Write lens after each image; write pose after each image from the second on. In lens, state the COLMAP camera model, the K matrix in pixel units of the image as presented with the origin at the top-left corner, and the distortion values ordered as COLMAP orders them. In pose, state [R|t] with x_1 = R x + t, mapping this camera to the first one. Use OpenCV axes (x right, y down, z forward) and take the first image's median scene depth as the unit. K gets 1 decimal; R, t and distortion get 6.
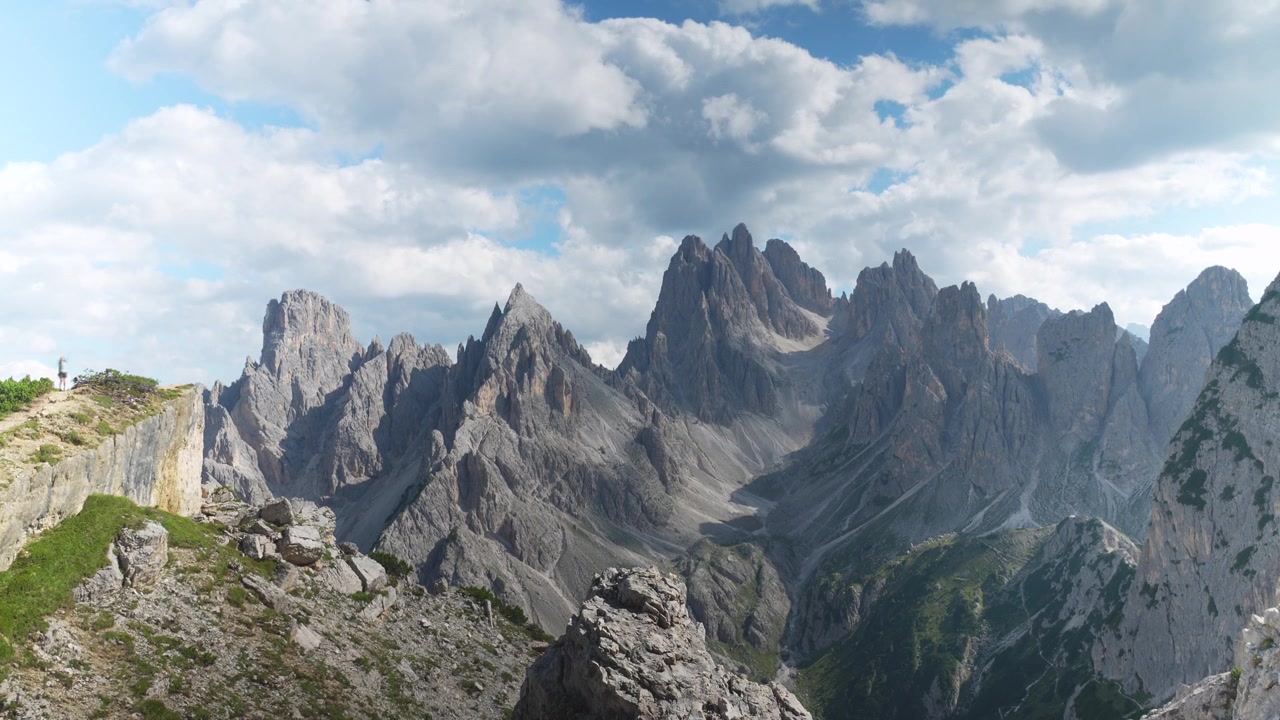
lens RADIAL K [[1009.6, 0, 640.0], [0, 1009.6, 360.0], [0, 0, 1]] dist [-0.015129, 0.002625]
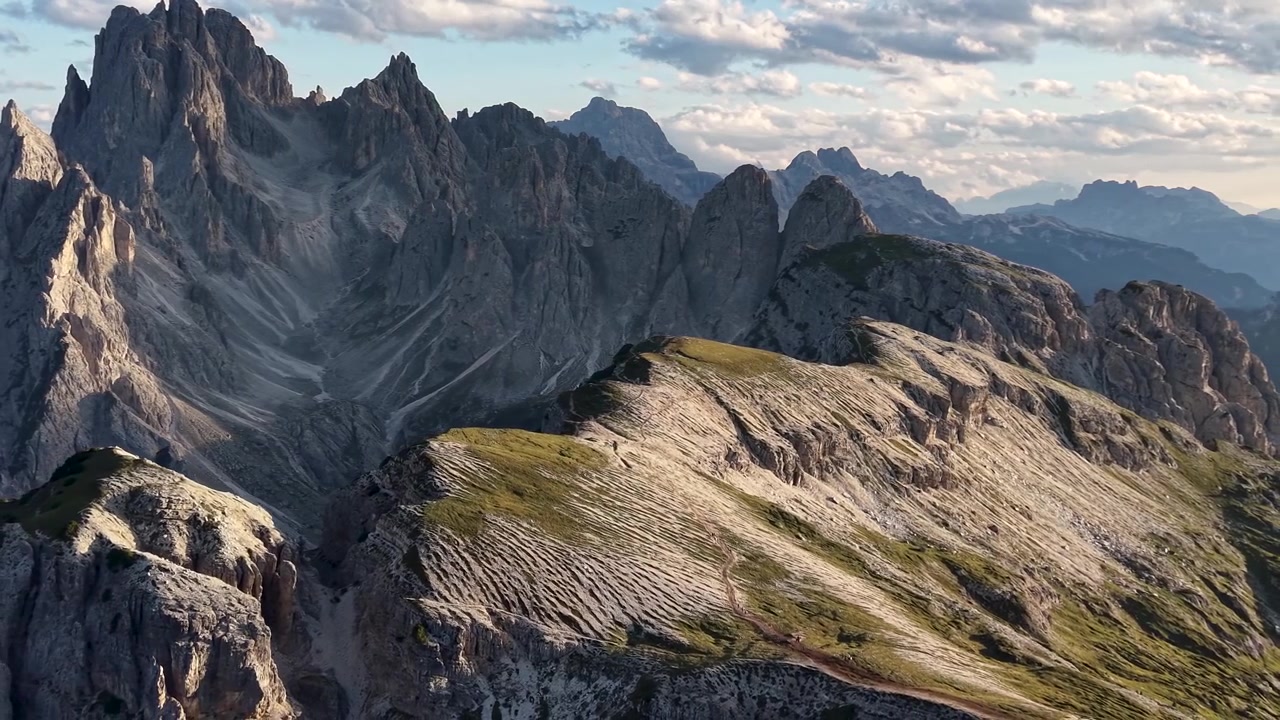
lens RADIAL K [[2098.5, 0, 640.0], [0, 2098.5, 360.0], [0, 0, 1]] dist [0.033209, 0.059814]
pose [[0.872838, 0.003579, 0.487996, -0.639546], [-0.073162, 0.989631, 0.123600, -0.145609], [-0.482494, -0.143586, 0.864050, -0.946070]]
